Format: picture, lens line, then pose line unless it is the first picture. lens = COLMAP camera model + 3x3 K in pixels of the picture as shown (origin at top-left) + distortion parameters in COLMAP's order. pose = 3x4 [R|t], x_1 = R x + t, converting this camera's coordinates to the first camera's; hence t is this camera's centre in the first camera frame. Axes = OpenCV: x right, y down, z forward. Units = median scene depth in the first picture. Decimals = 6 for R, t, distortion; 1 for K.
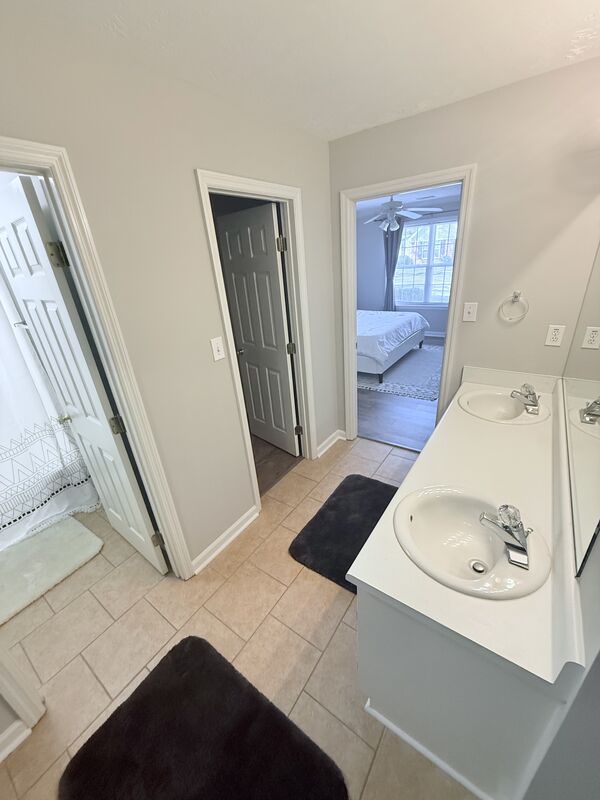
lens RADIAL K [[318.4, 0, 296.0], [0, 318.4, 397.4], [0, 0, 1]] dist [0.001202, 0.000113]
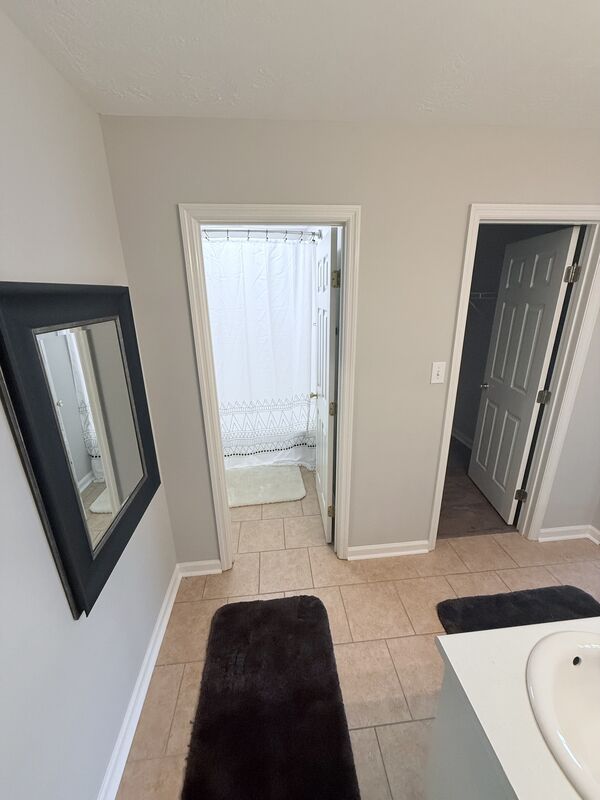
lens RADIAL K [[318.4, 0, 300.7], [0, 318.4, 396.7], [0, 0, 1]] dist [0.001202, 0.000113]
pose [[0.659524, 0.291406, -0.692900, 0.159424], [-0.334606, 0.939246, 0.076521, -0.009527], [0.673102, 0.181381, 0.716962, -0.010888]]
